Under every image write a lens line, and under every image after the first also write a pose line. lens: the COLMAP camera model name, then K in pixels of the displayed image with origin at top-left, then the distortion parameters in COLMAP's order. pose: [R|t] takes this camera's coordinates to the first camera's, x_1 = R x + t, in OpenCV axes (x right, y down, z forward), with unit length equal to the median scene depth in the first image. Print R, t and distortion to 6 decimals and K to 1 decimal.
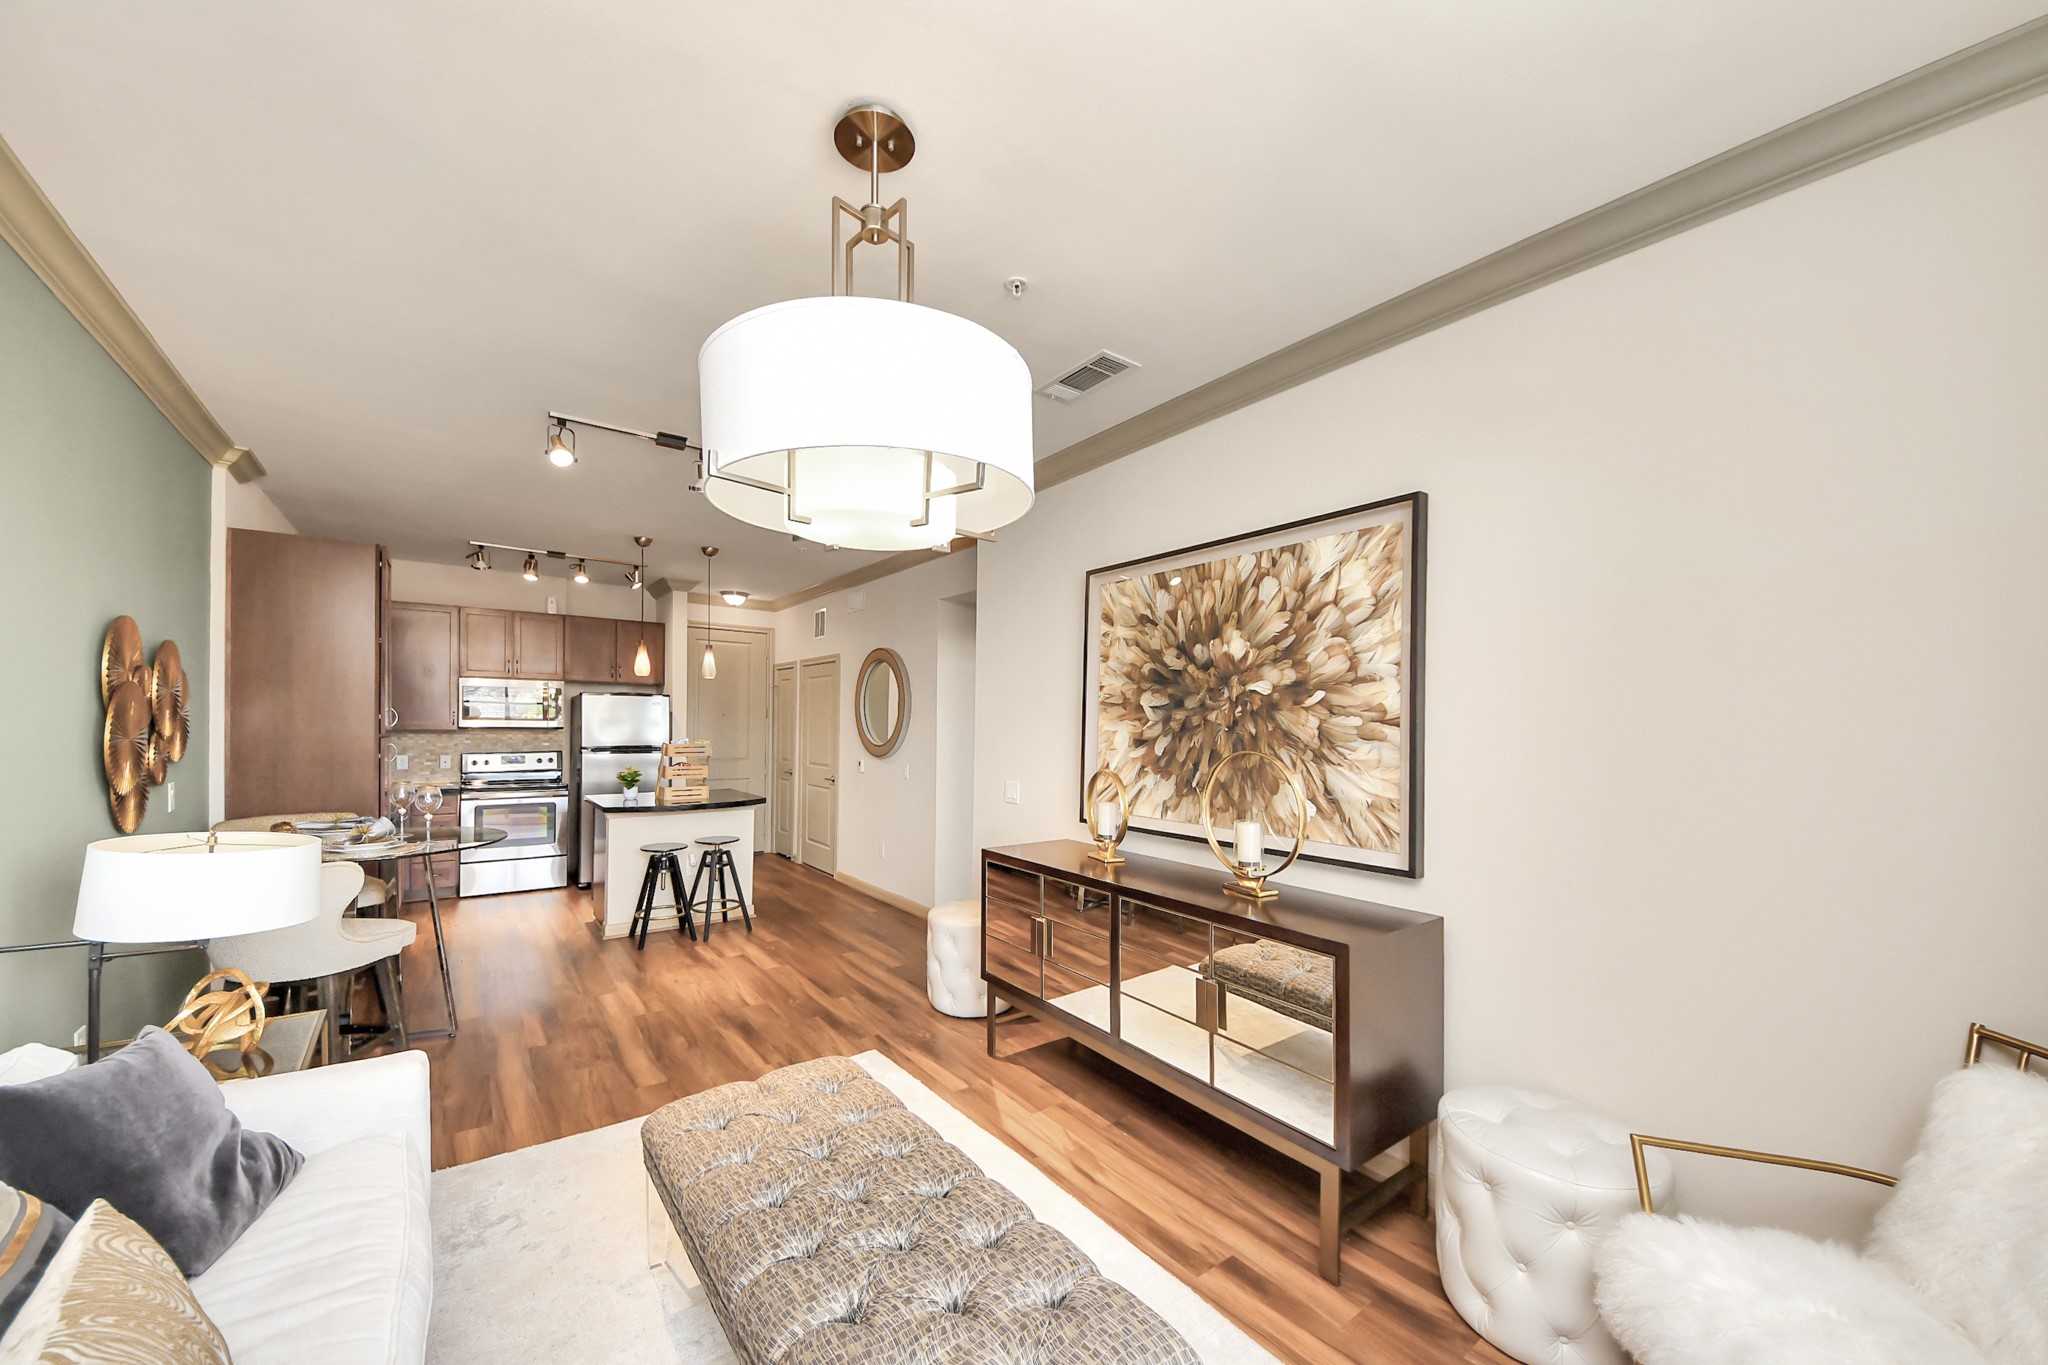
lens RADIAL K [[772.1, 0, 1046.2], [0, 772.1, 723.8], [0, 0, 1]] dist [0.053617, -0.028167]
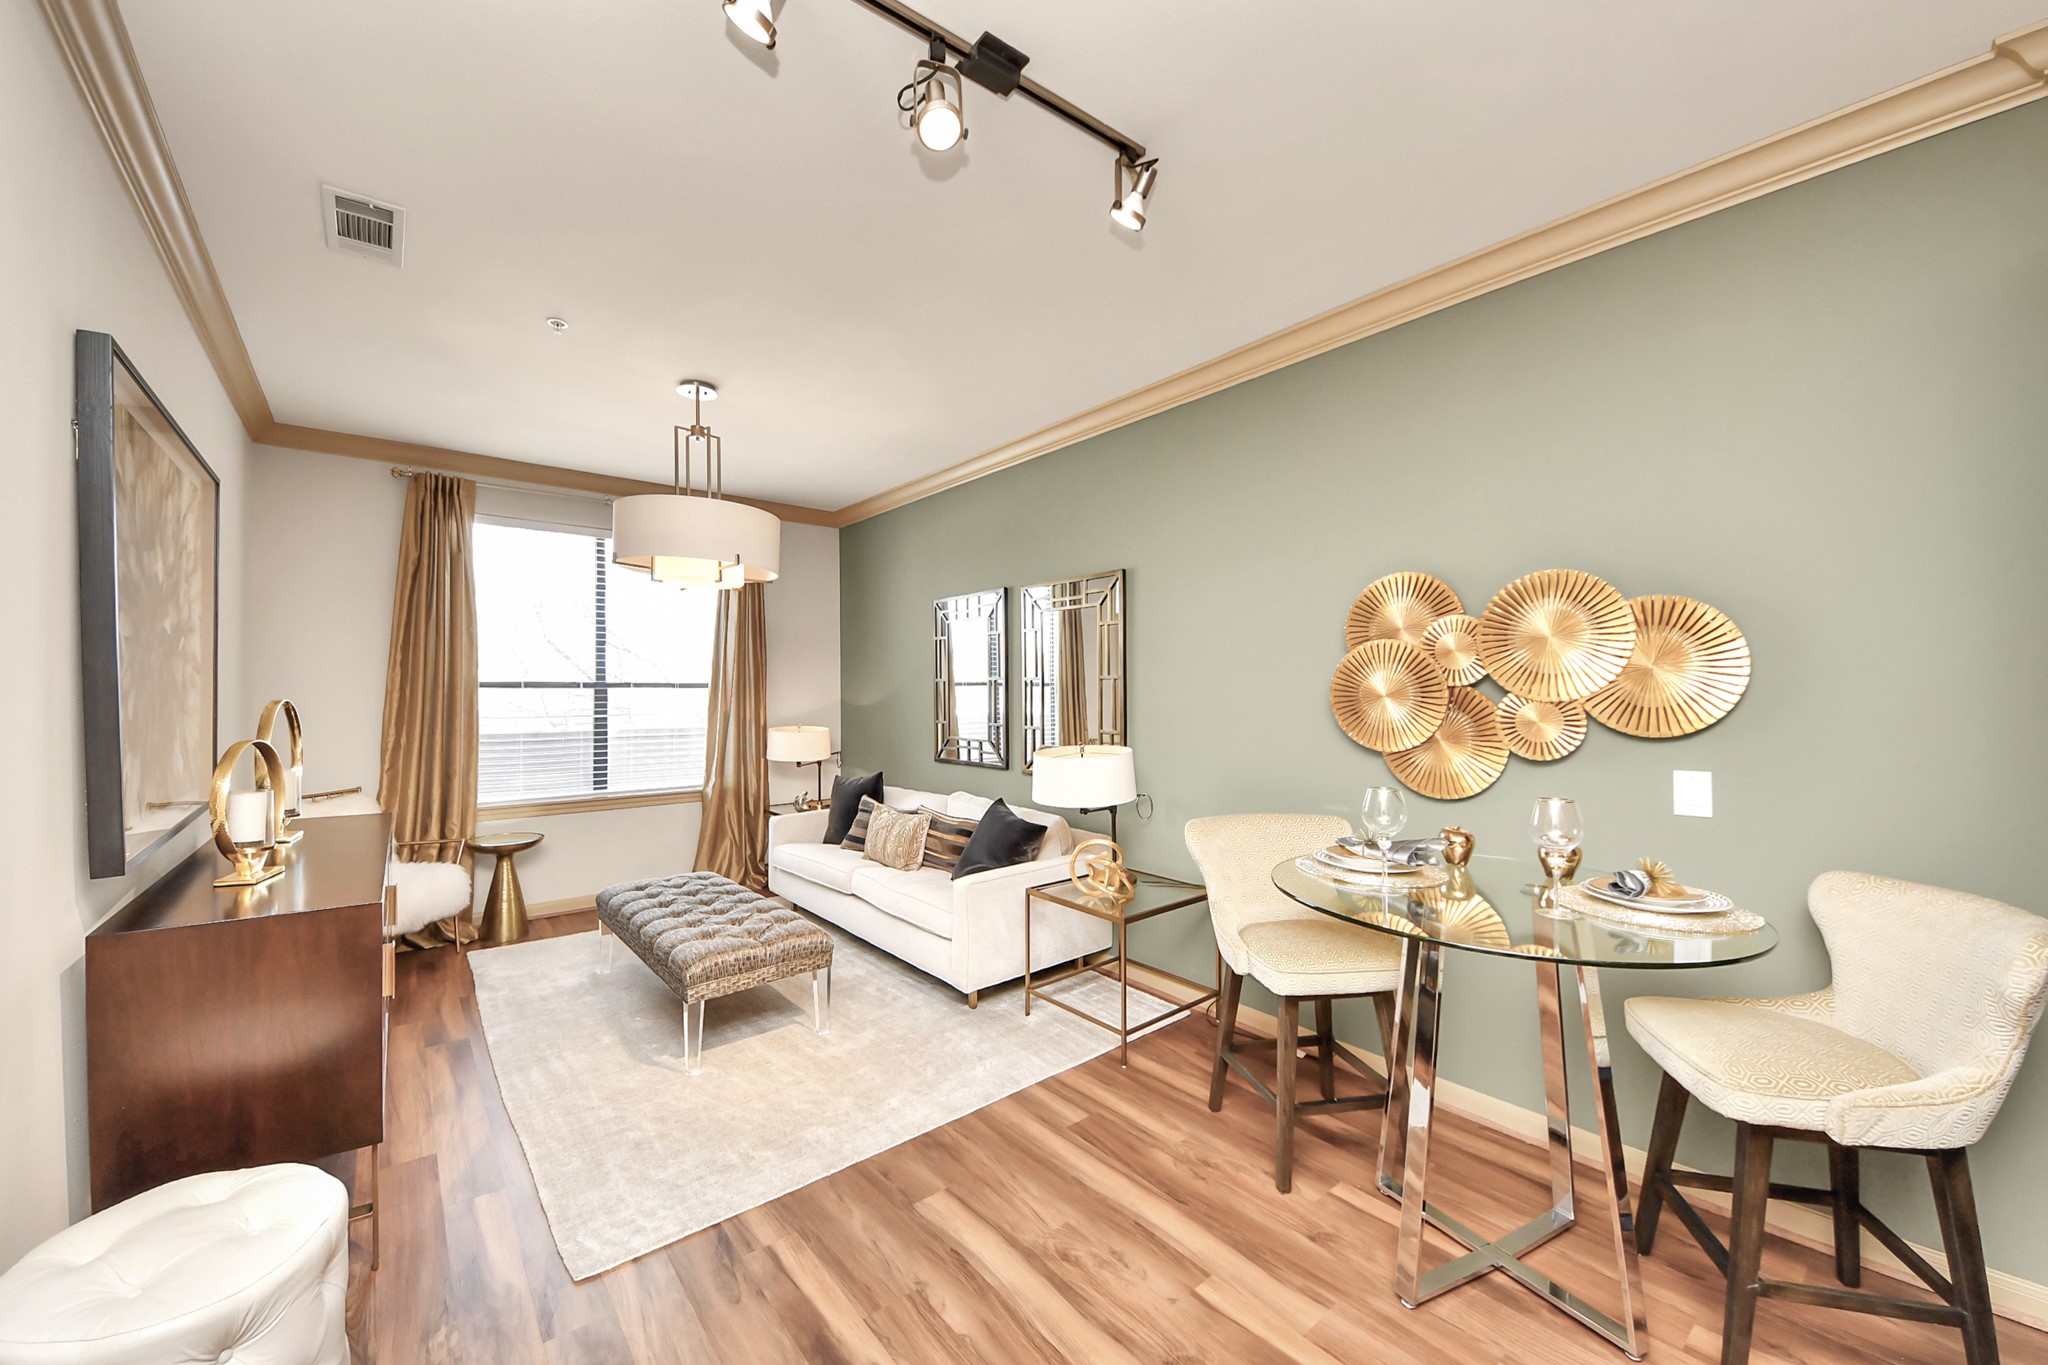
lens RADIAL K [[775.3, 0, 1022.5], [0, 775.3, 690.8], [0, 0, 1]] dist [0.024962, -0.018823]
pose [[-0.999498, -0.003897, -0.031456, -0.549857], [-0.004012, 0.999985, 0.003603, 0.011289], [0.031441, 0.003728, -0.999499, 1.660354]]
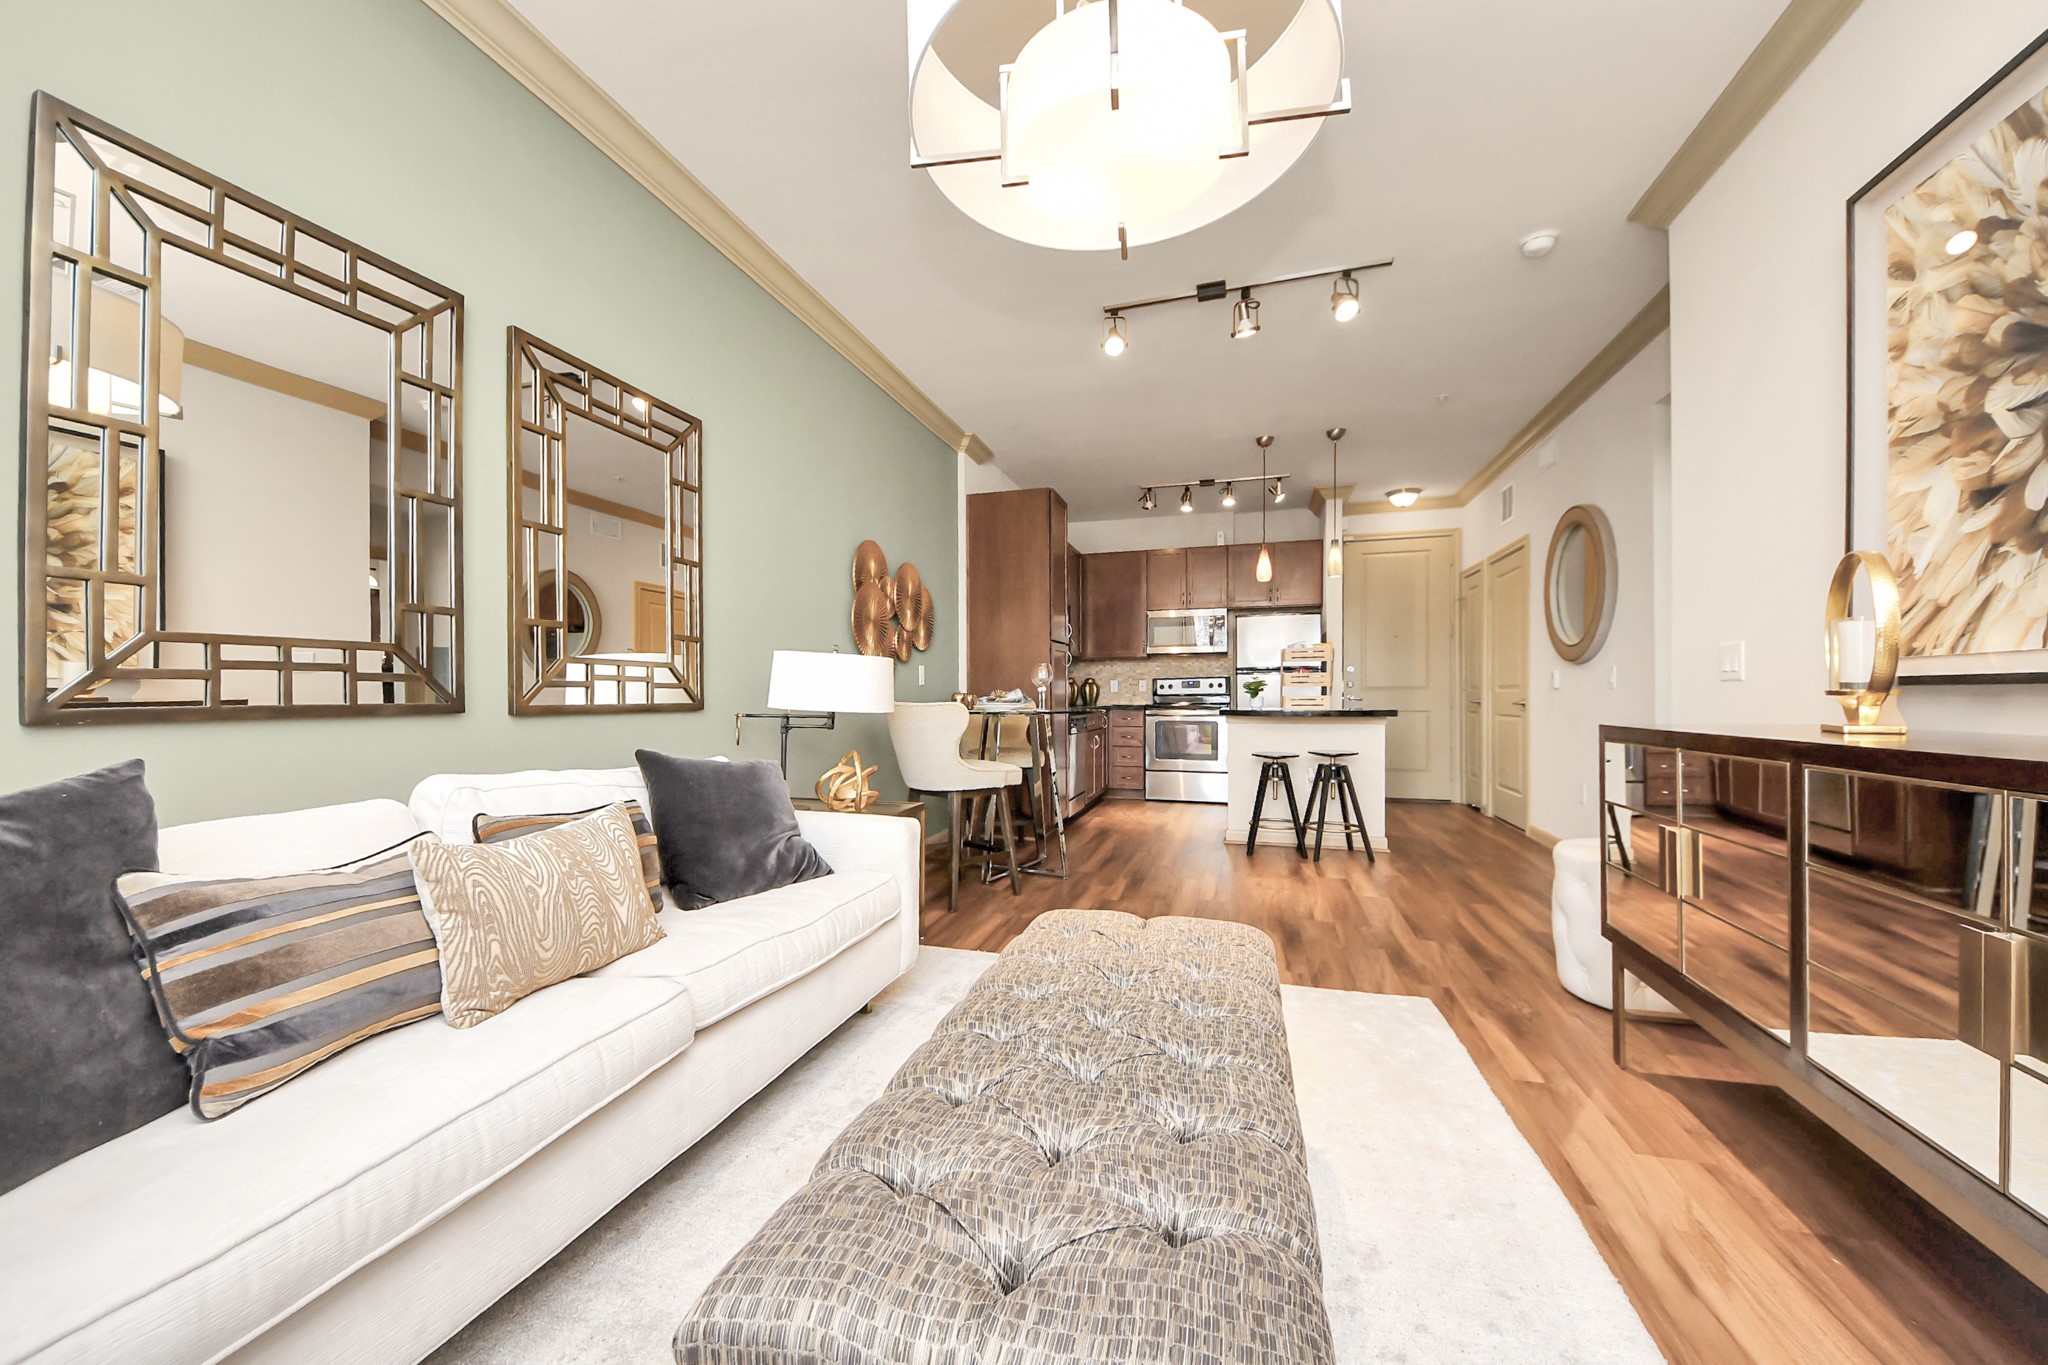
lens RADIAL K [[807.4, 0, 955.1], [0, 807.4, 699.8], [0, 0, 1]] dist [0.000317, -0.008191]
pose [[0.542278, -0.008363, -0.840158, 0.188275], [0.005712, 0.999964, -0.006267, 0.151838], [0.840180, -0.001401, 0.542306, 0.238055]]
